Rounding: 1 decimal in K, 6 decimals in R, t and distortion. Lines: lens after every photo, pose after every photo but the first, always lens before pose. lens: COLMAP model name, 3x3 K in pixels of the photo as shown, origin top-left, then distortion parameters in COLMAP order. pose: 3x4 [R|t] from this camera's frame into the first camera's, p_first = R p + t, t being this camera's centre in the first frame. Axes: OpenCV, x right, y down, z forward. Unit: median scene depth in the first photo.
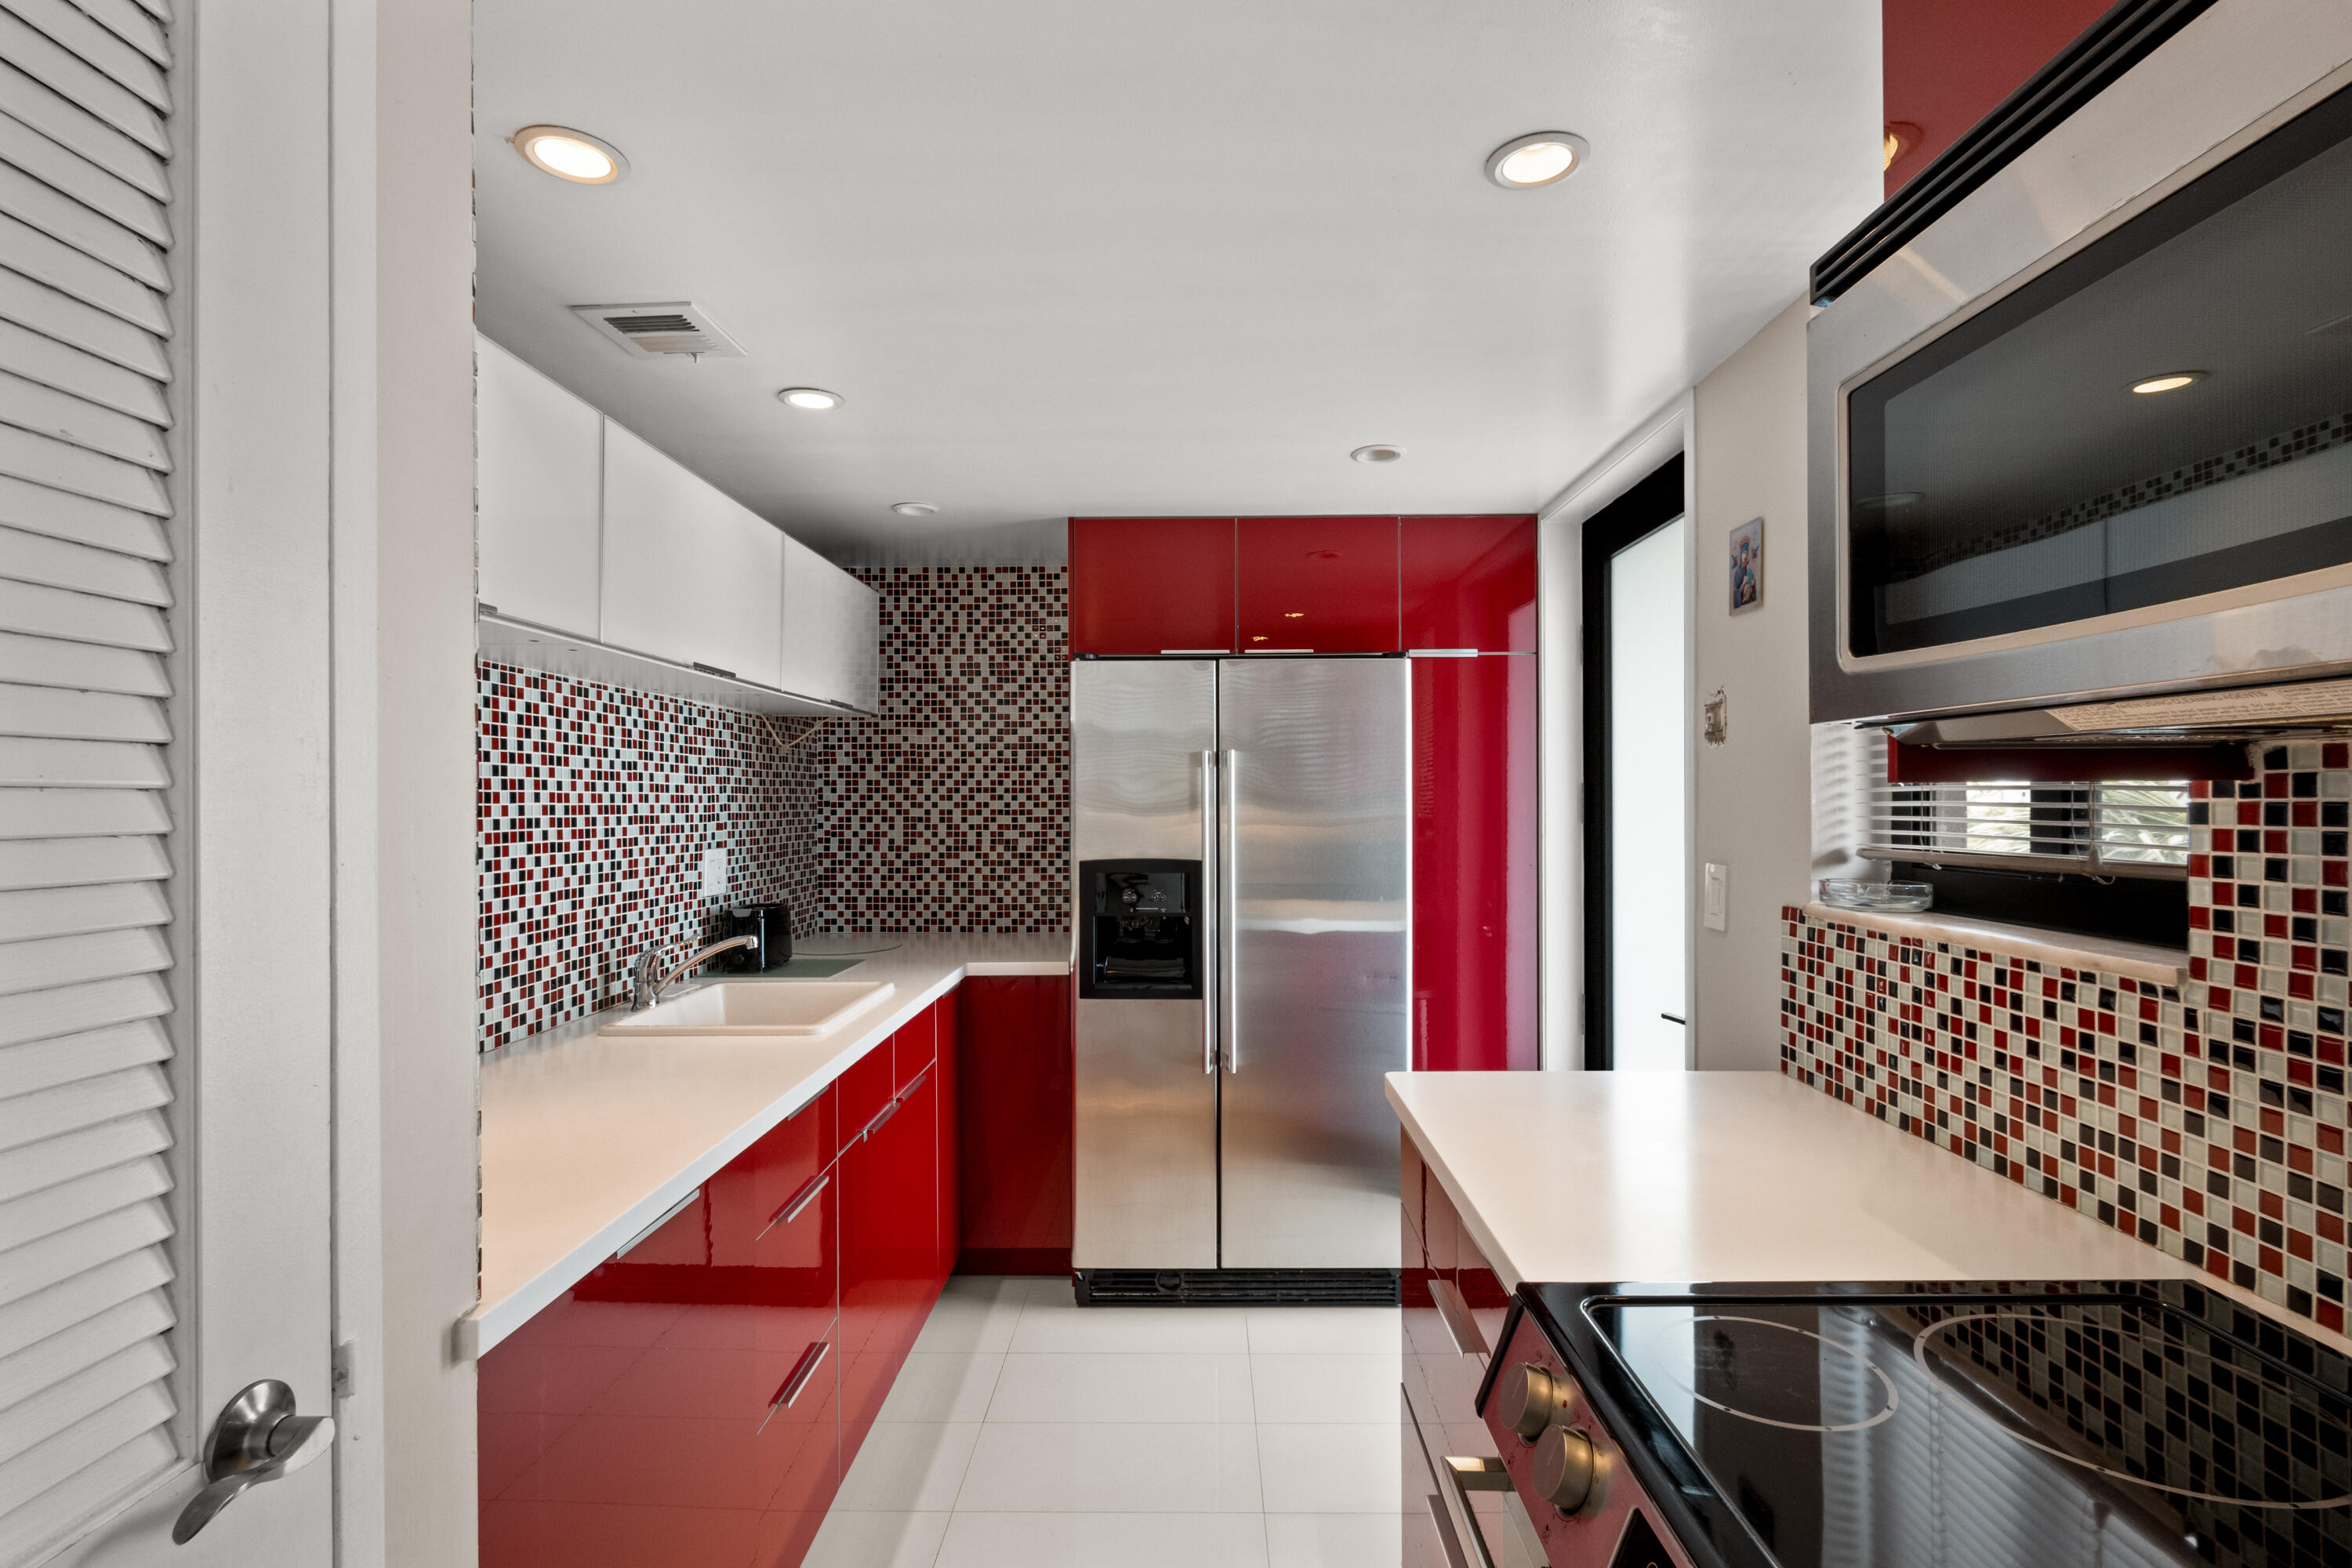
lens RADIAL K [[1077.6, 0, 1182.3], [0, 1077.6, 795.2], [0, 0, 1]] dist [-0.004817, 0.002116]
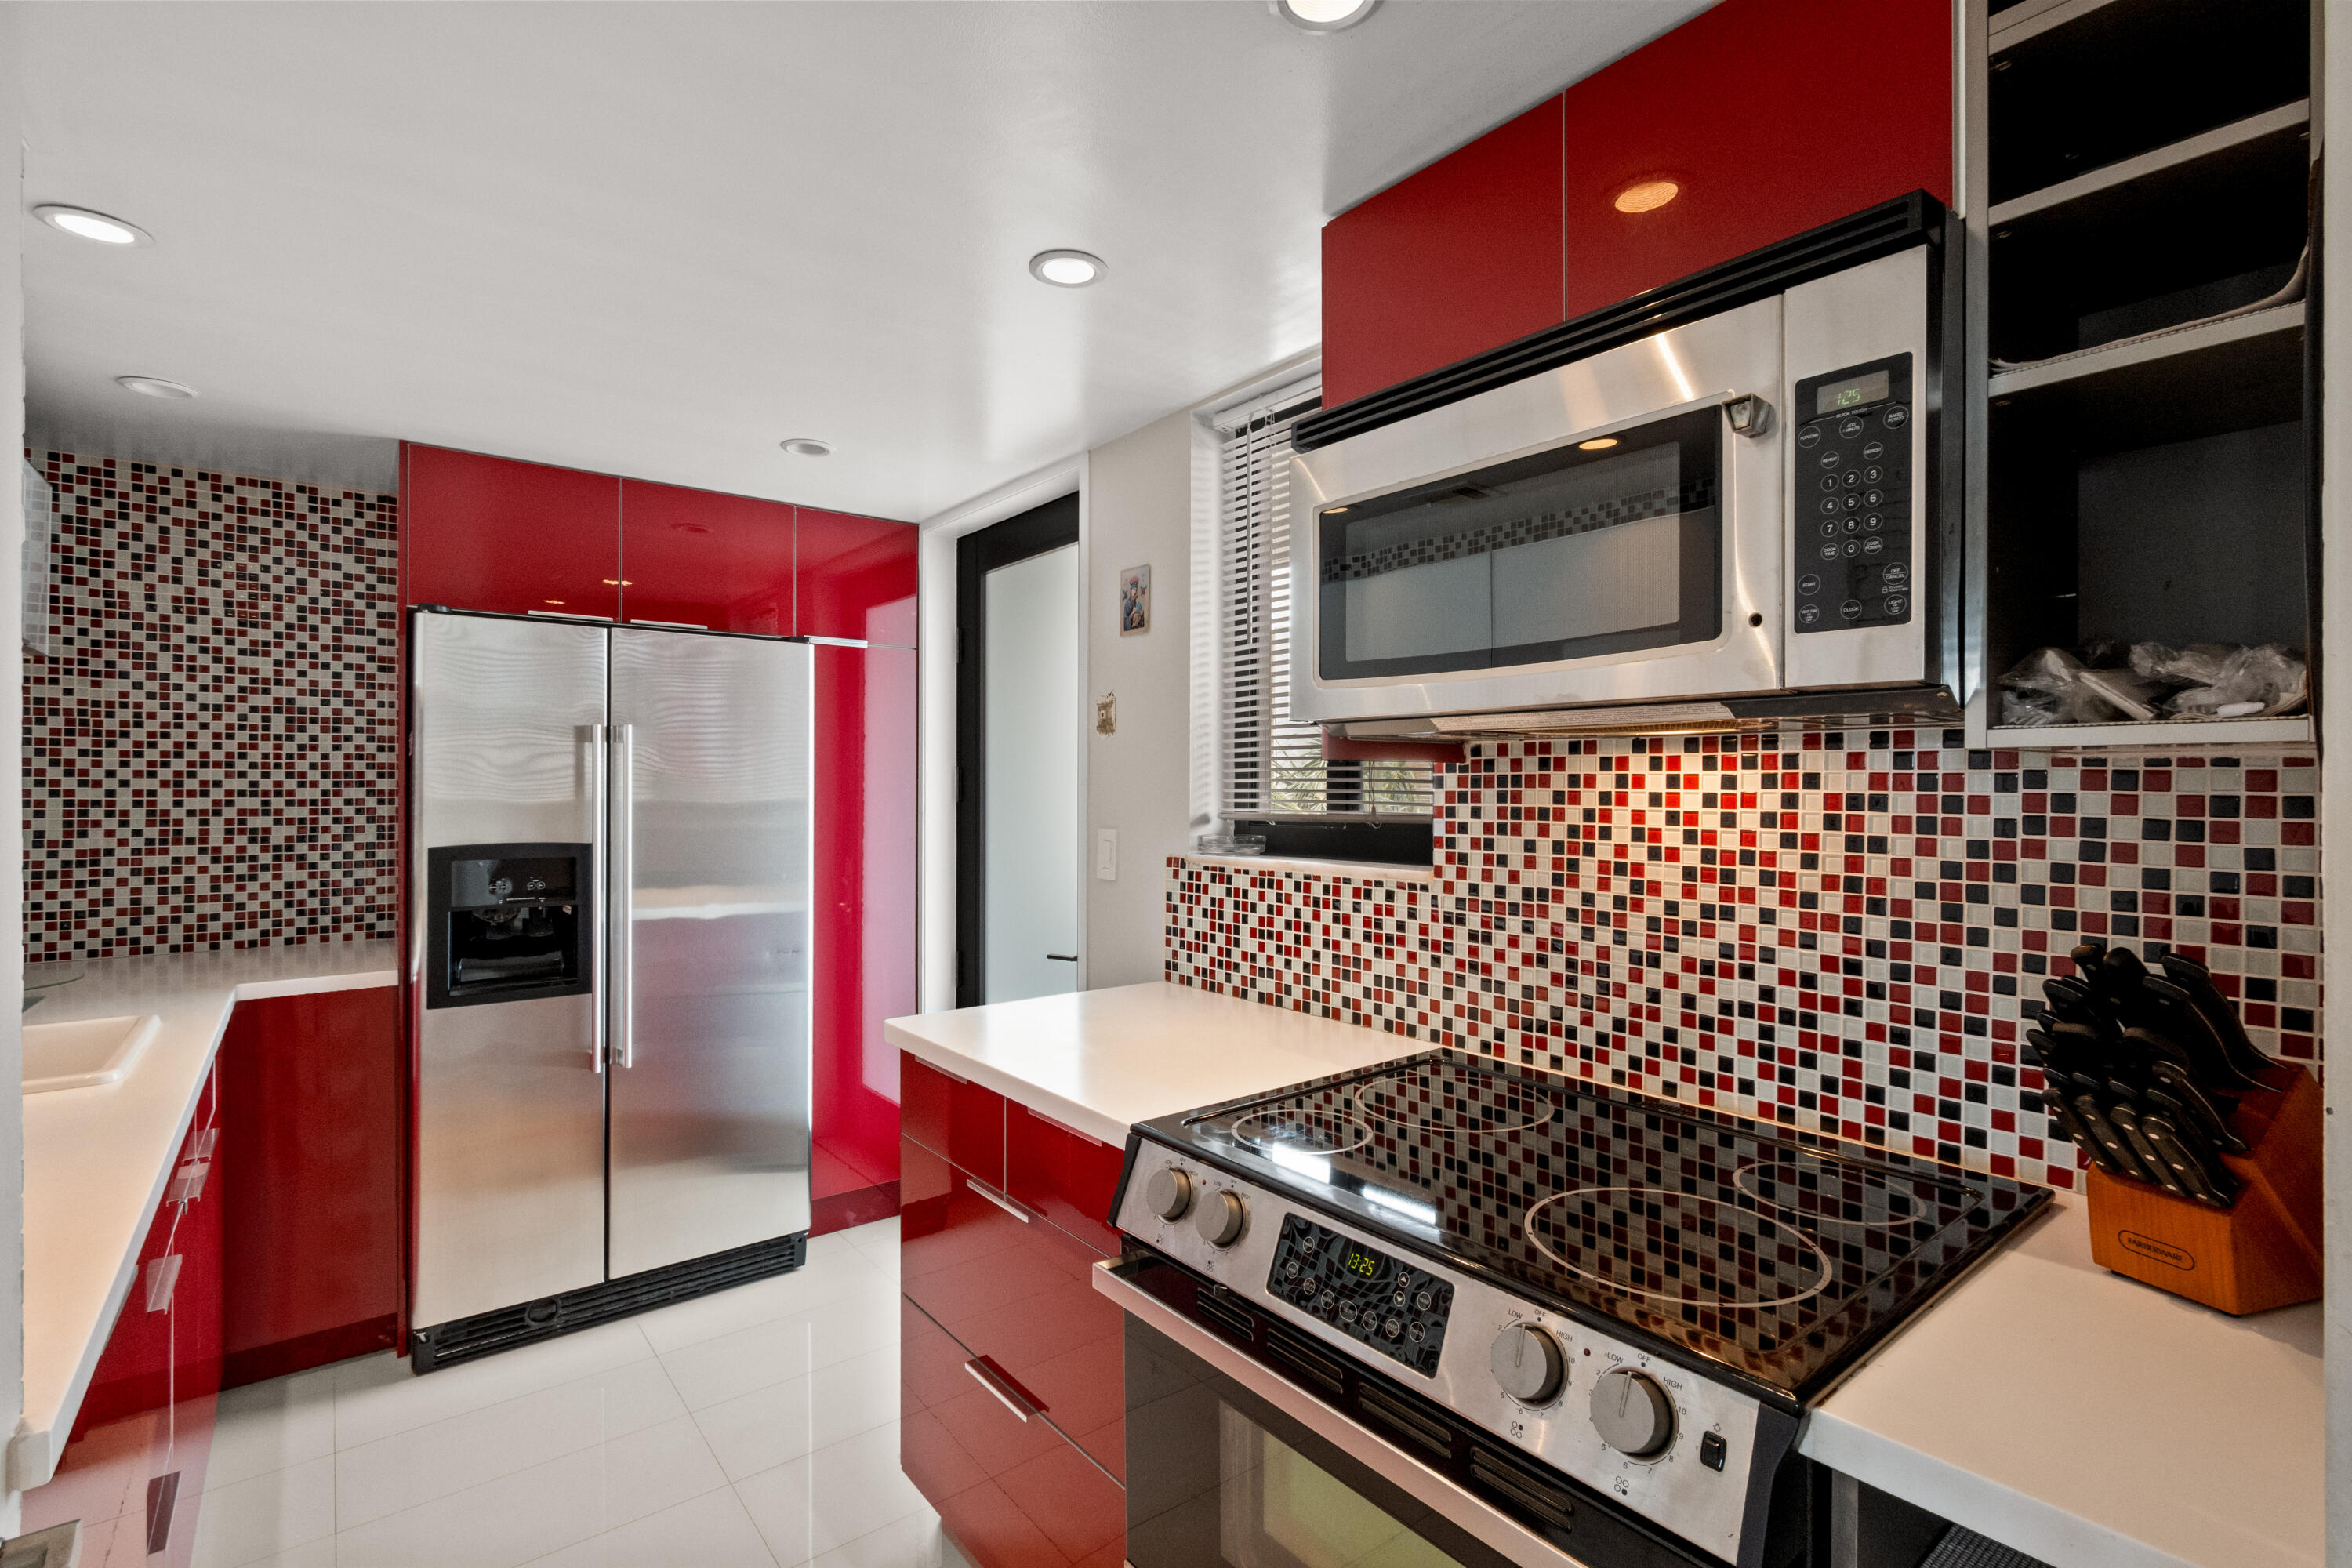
lens RADIAL K [[1077.6, 0, 1170.5], [0, 1077.6, 782.5], [0, 0, 1]] dist [-0.004817, 0.002116]
pose [[0.777936, 0.006684, 0.628308, -0.239542], [-0.005320, 0.999978, -0.004051, 0.013138], [-0.628321, -0.000191, 0.777954, -0.040969]]
